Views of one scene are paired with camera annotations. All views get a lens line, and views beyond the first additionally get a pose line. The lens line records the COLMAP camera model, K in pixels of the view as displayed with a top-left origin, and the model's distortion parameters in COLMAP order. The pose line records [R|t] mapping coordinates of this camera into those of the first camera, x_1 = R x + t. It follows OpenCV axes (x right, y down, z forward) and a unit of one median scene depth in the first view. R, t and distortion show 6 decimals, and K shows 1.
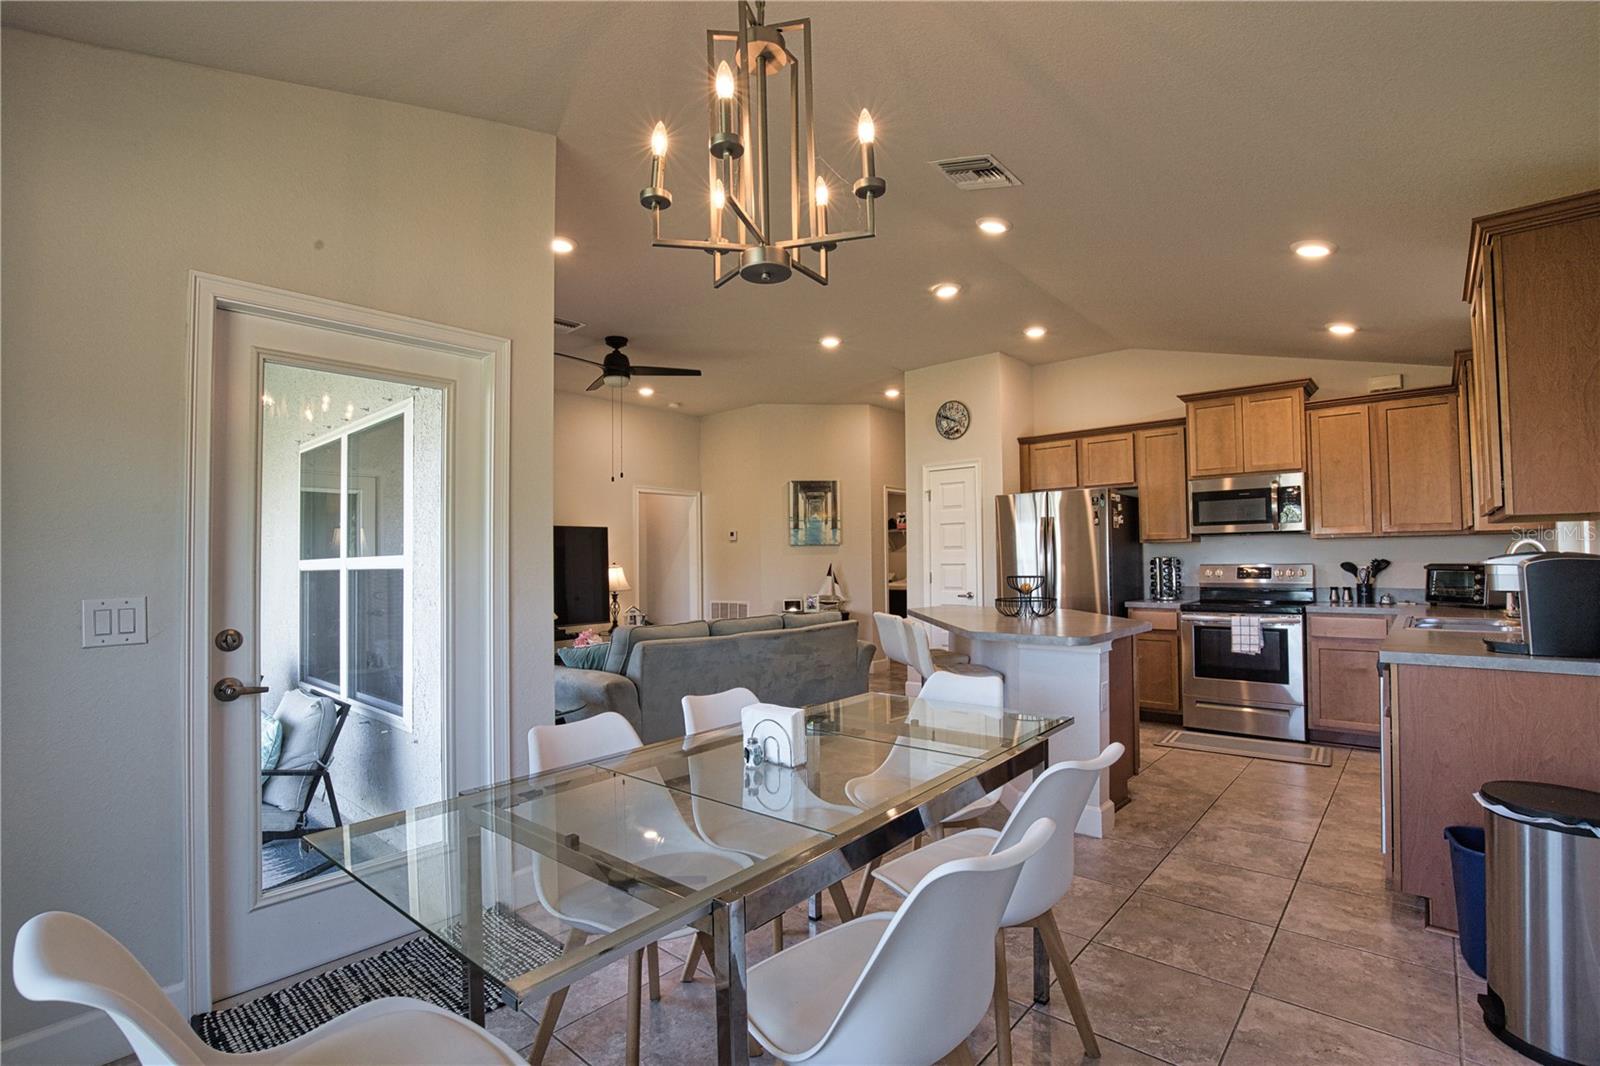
lens RADIAL K [[729.4, 0, 811.0], [0, 729.4, 542.3], [0, 0, 1]] dist [-0.037405, 0.007382]
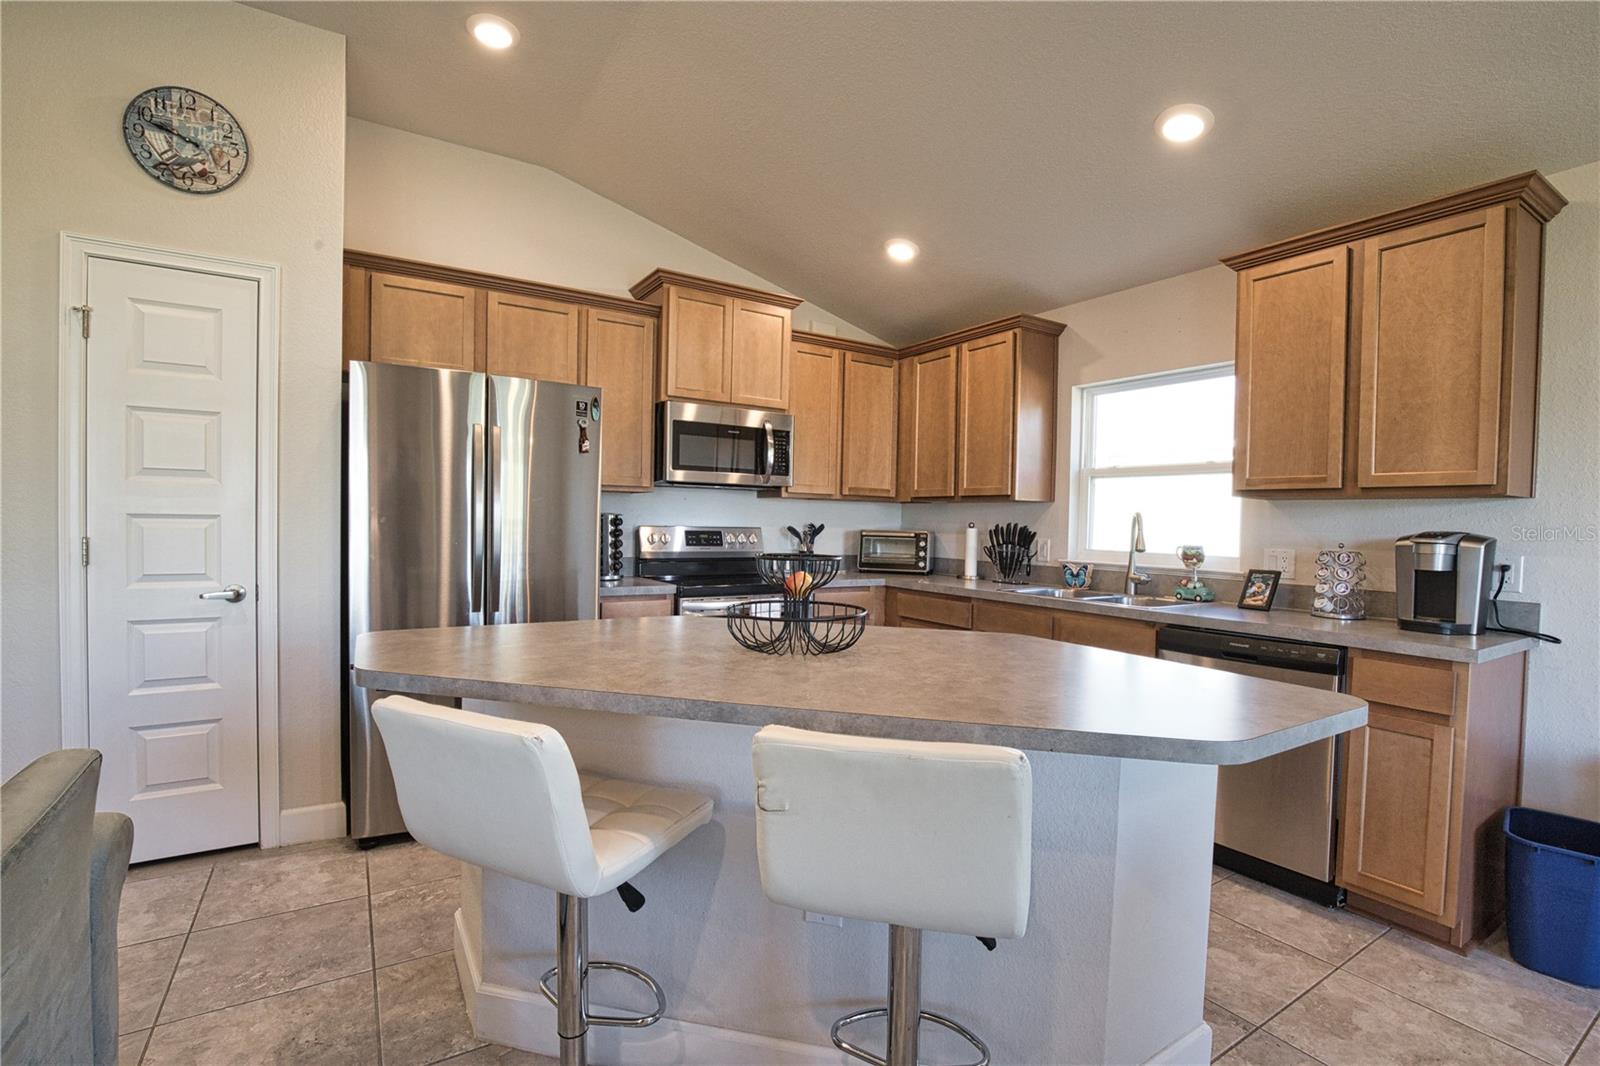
lens RADIAL K [[729.4, 0, 809.0], [0, 729.4, 543.0], [0, 0, 1]] dist [-0.037405, 0.007382]
pose [[0.282763, -0.012476, 0.959109, -0.083900], [-0.049271, 0.998406, 0.027513, 0.020107], [-0.957923, -0.055036, 0.281698, 0.652200]]
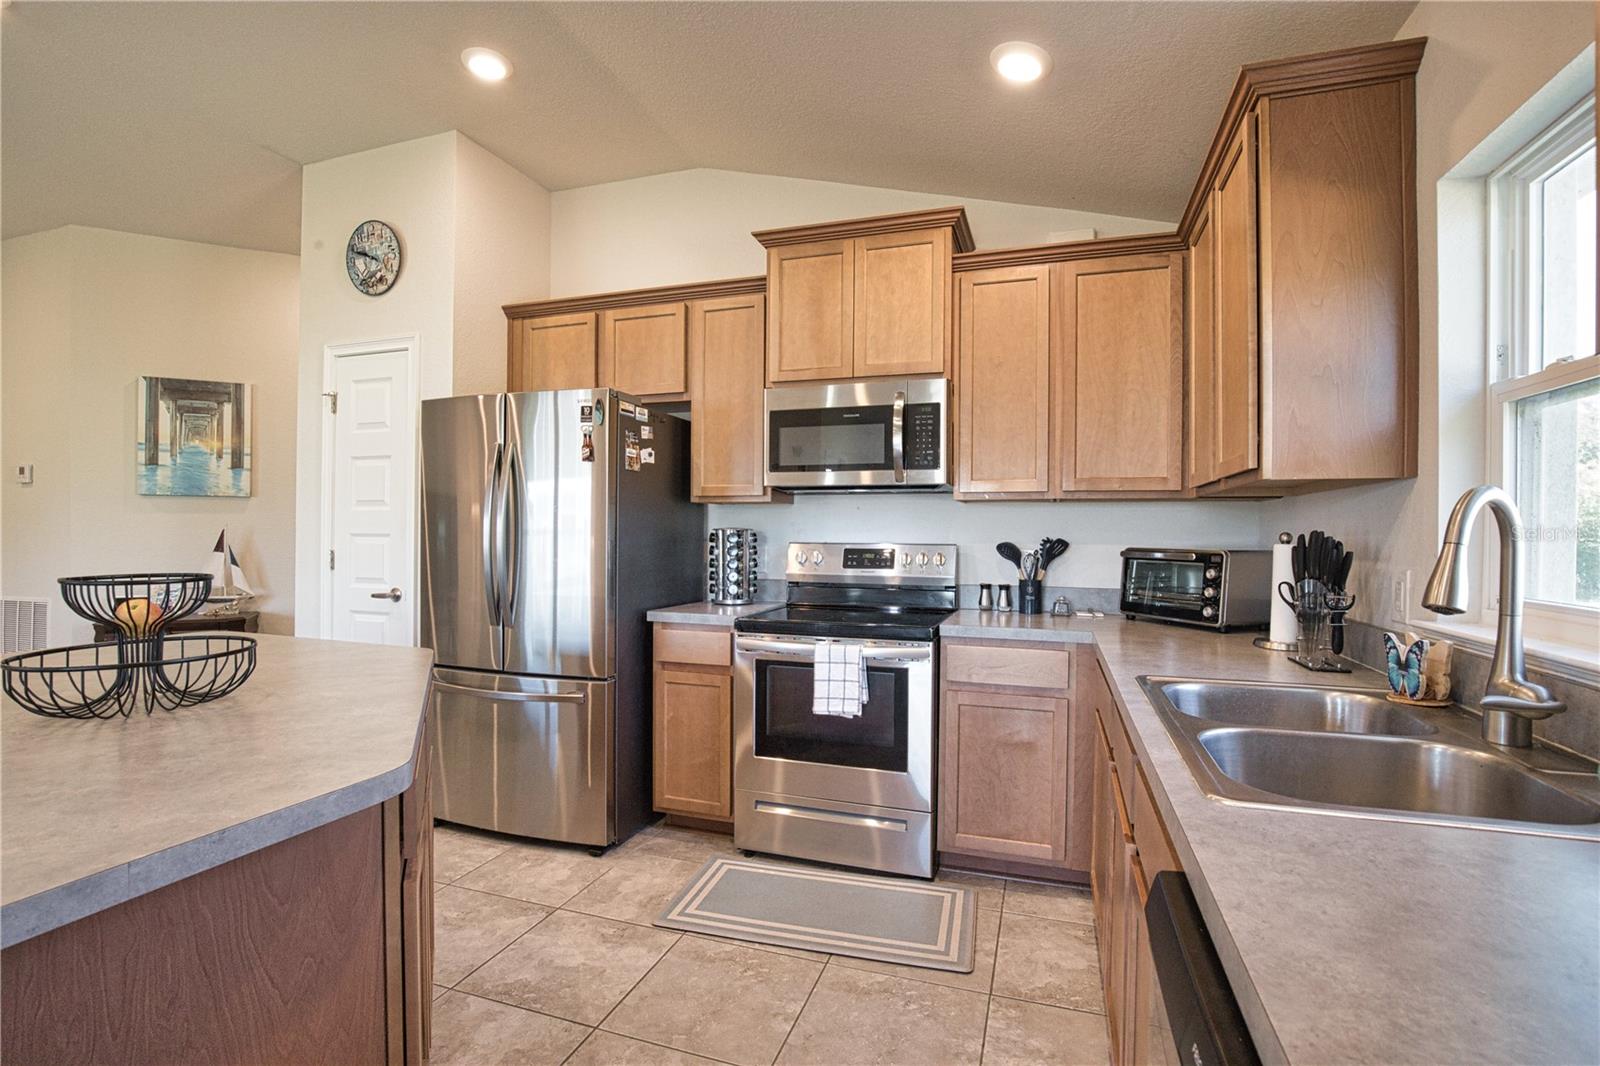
lens RADIAL K [[729.4, 0, 807.3], [0, 729.4, 537.4], [0, 0, 1]] dist [-0.037405, 0.007382]
pose [[0.923083, 0.017288, 0.384212, 0.329664], [-0.029033, 0.999271, 0.024790, 0.011847], [-0.383504, -0.034038, 0.922912, 0.457727]]
